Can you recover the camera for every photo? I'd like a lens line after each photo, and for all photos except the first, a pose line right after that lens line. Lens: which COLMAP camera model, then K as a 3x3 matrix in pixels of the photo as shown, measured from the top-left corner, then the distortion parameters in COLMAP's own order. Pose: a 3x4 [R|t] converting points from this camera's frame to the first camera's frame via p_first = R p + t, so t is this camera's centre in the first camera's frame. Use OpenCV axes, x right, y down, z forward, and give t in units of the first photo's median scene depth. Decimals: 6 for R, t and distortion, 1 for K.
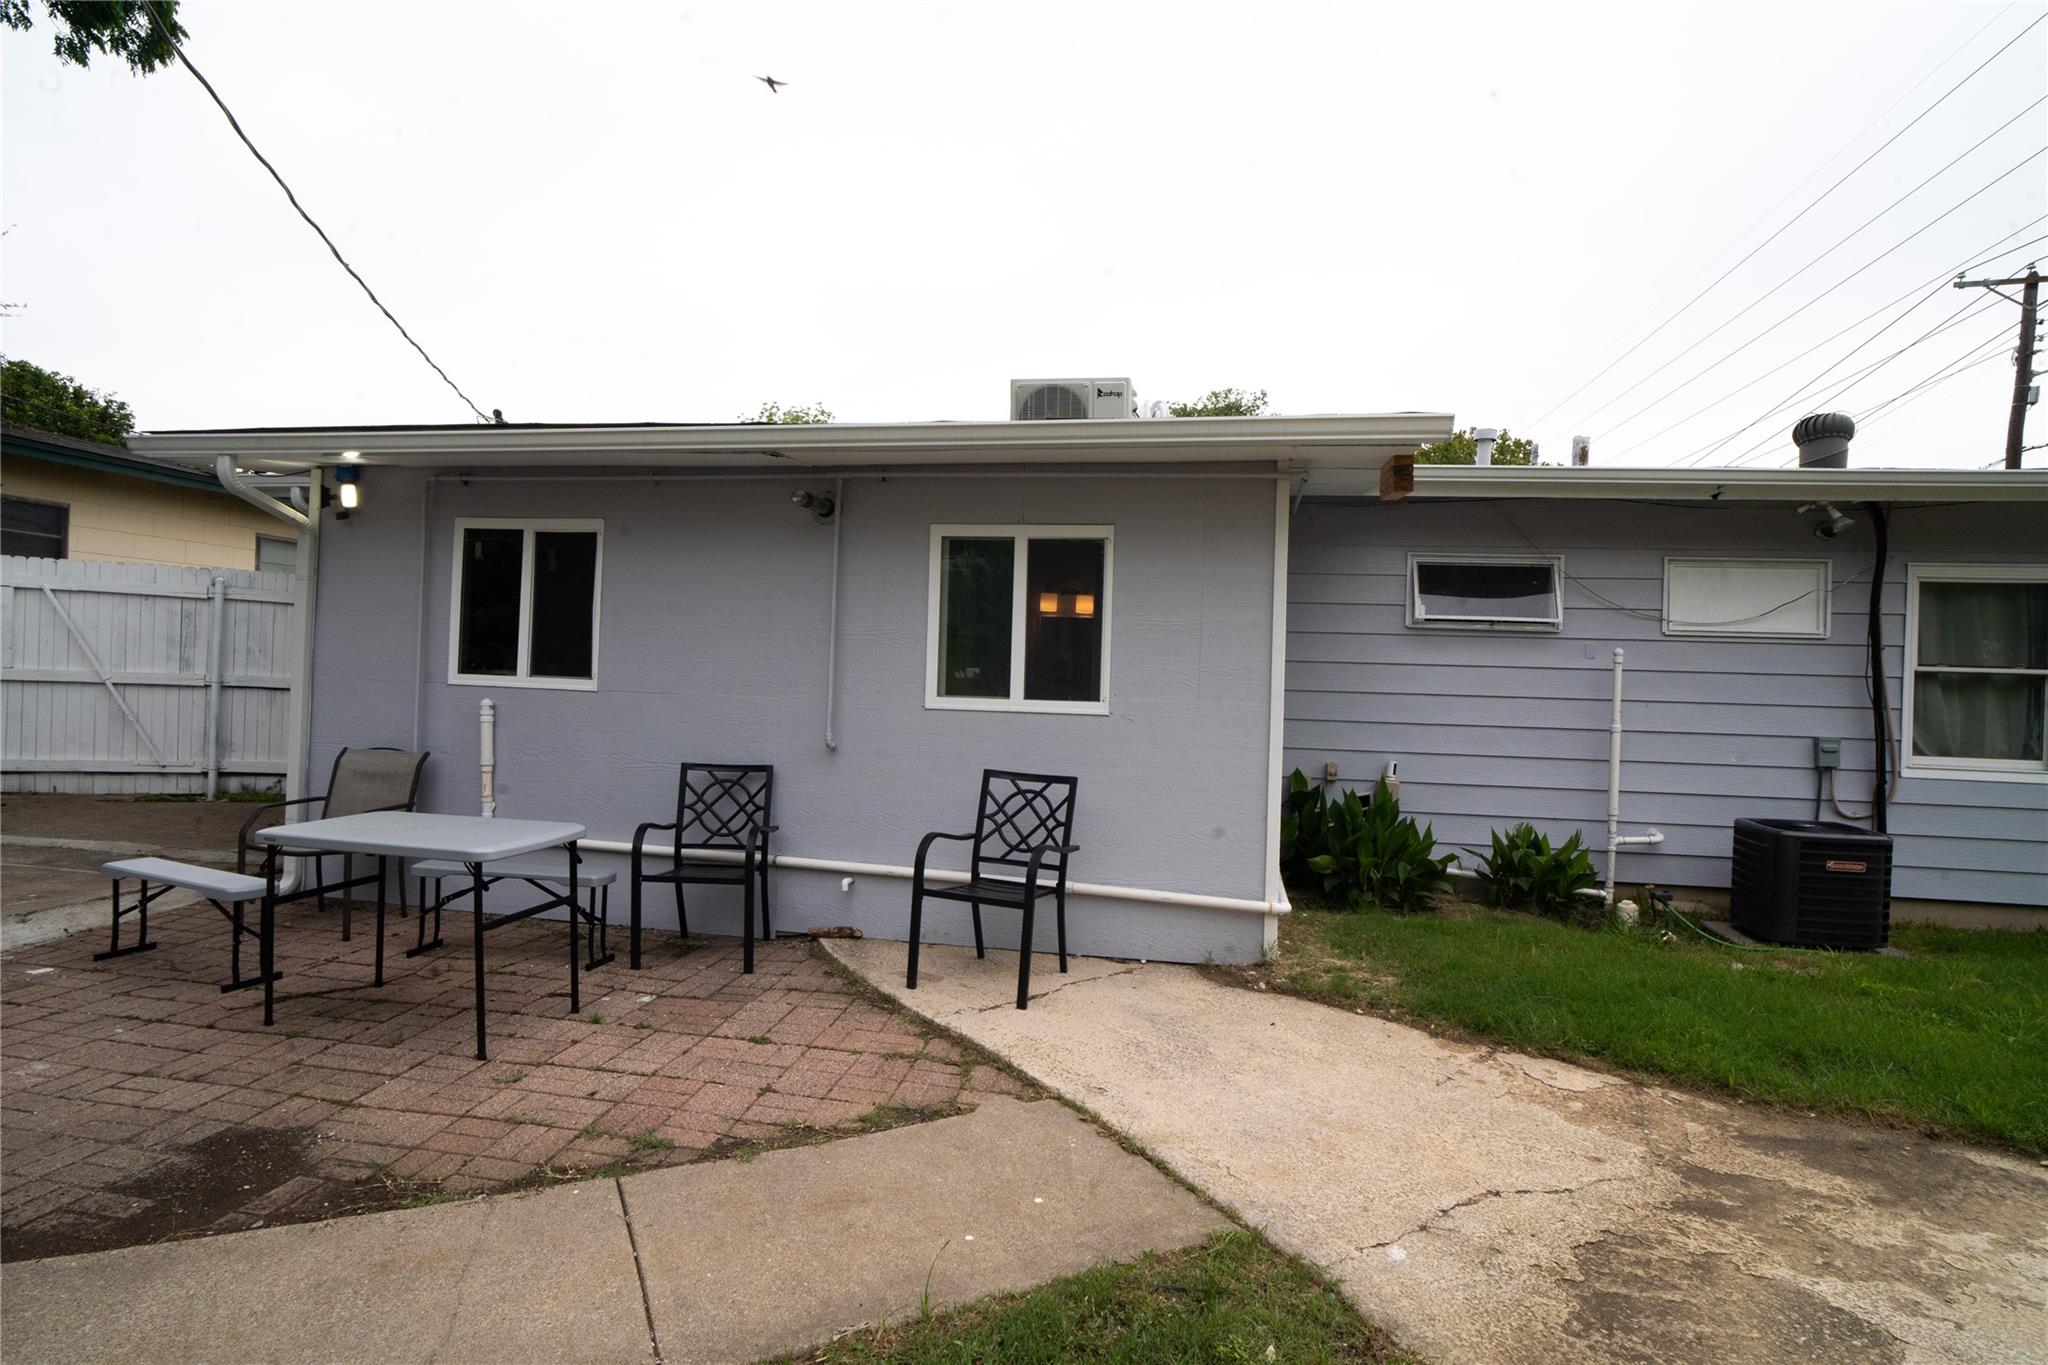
lens RADIAL K [[1074.1, 0, 1024.0], [0, 1074.1, 682.5], [0, 0, 1]] dist [-0.049463, 0.025384]
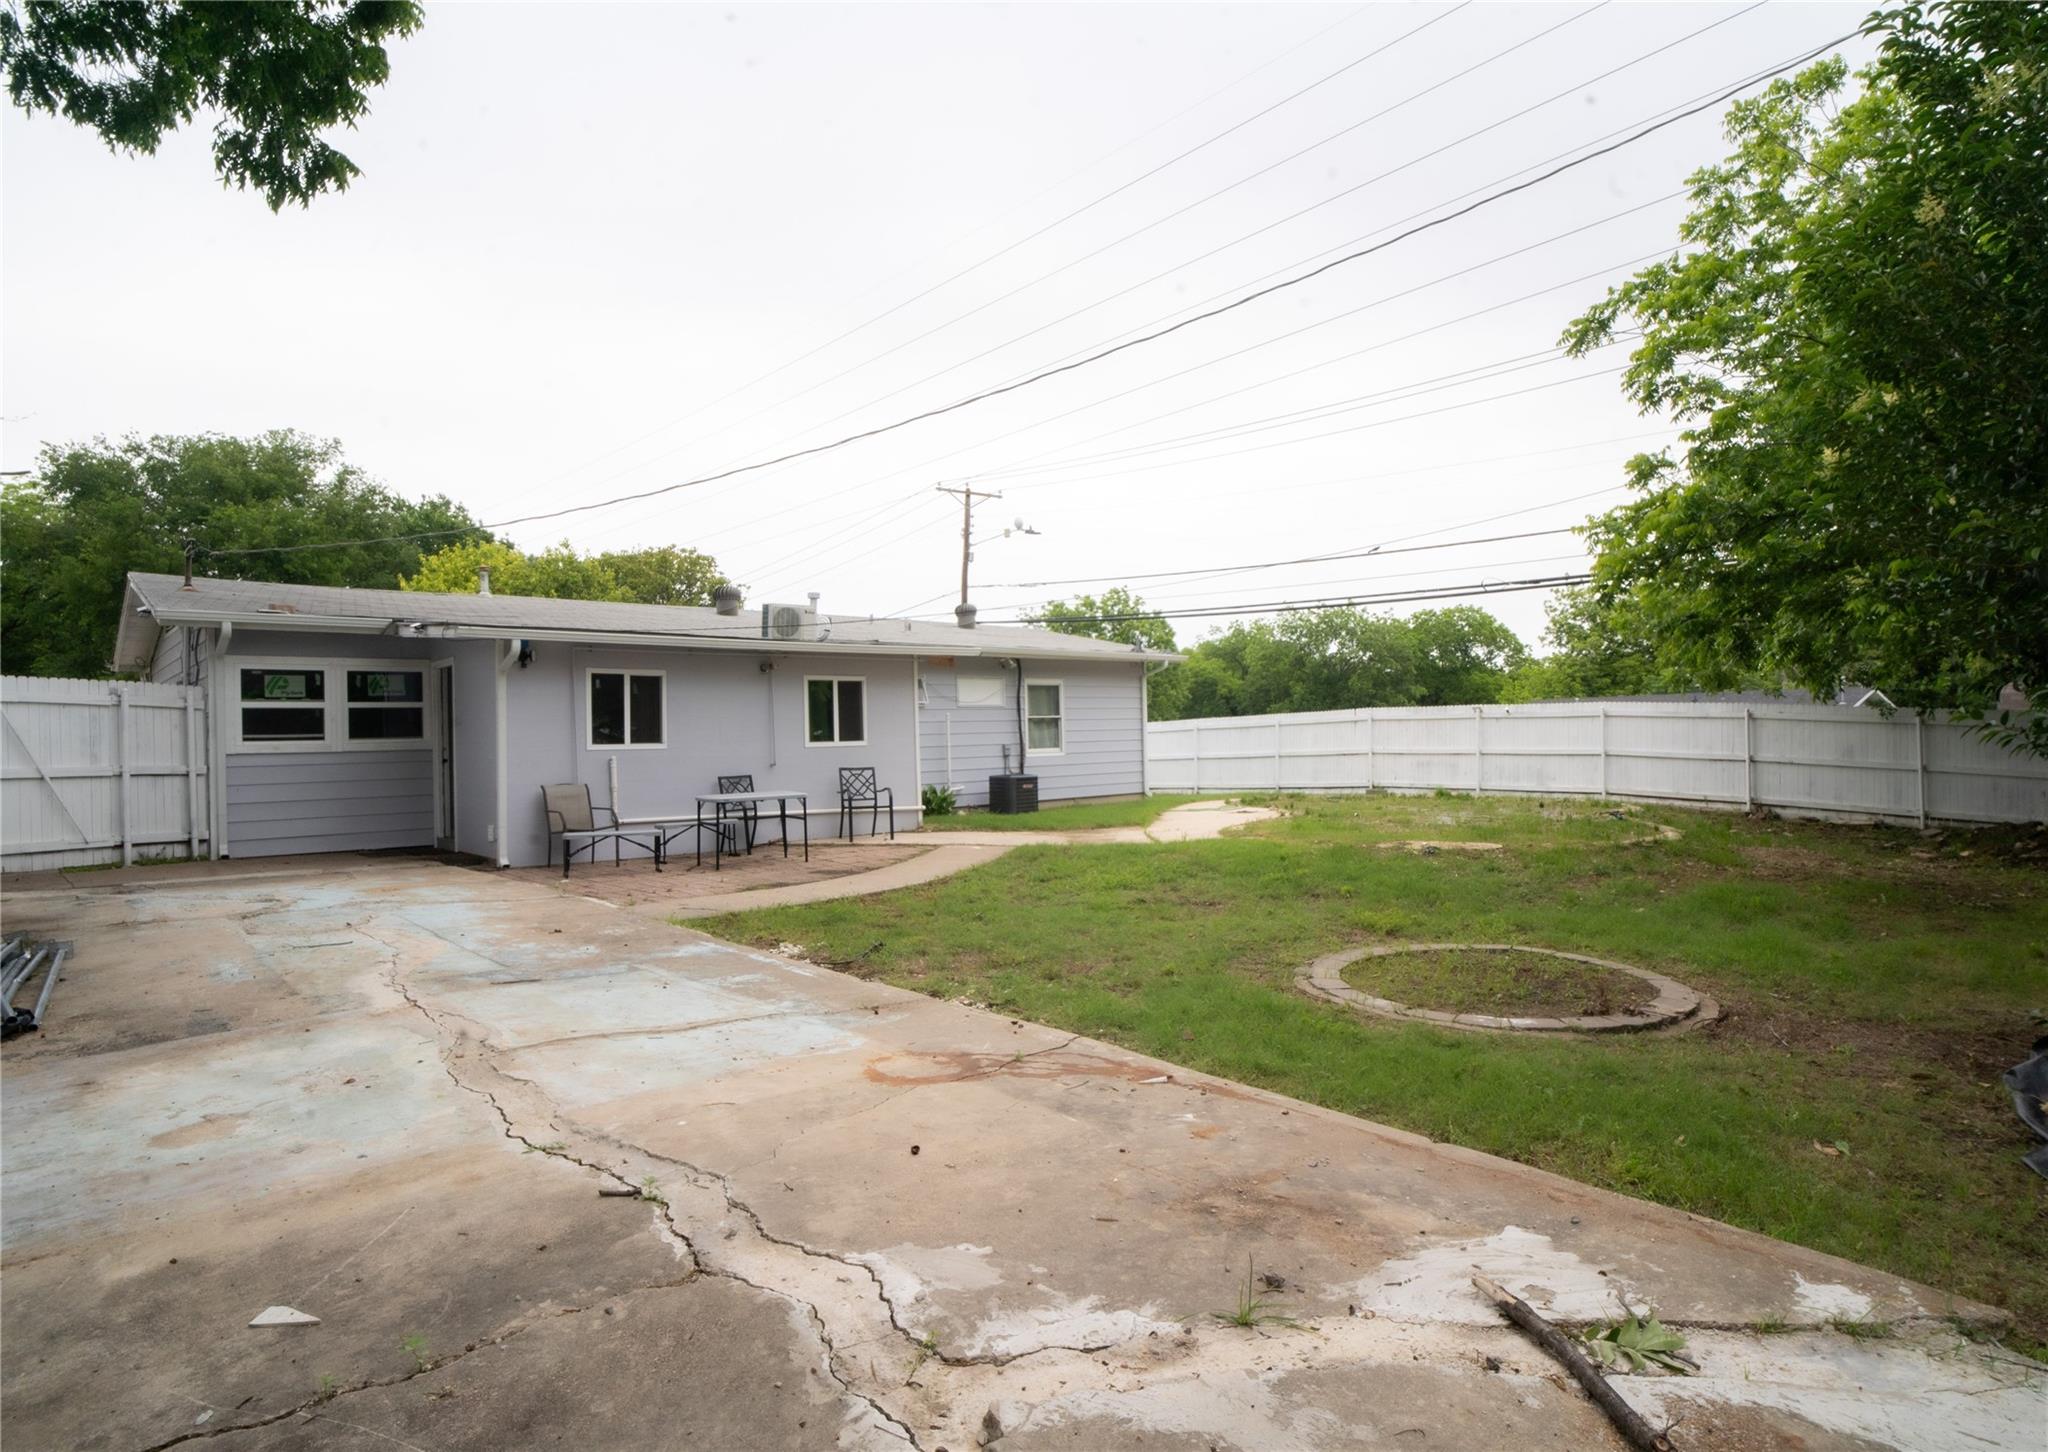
lens RADIAL K [[1089.5, 0, 1024.0], [0, 1089.5, 726.0], [0, 0, 1]] dist [-0.000497, -0.000092]
pose [[0.642154, -0.039960, 0.765534, -1.344651], [0.046424, 0.998835, 0.013196, -0.028357], [-0.765169, 0.027065, 0.643260, -0.825891]]
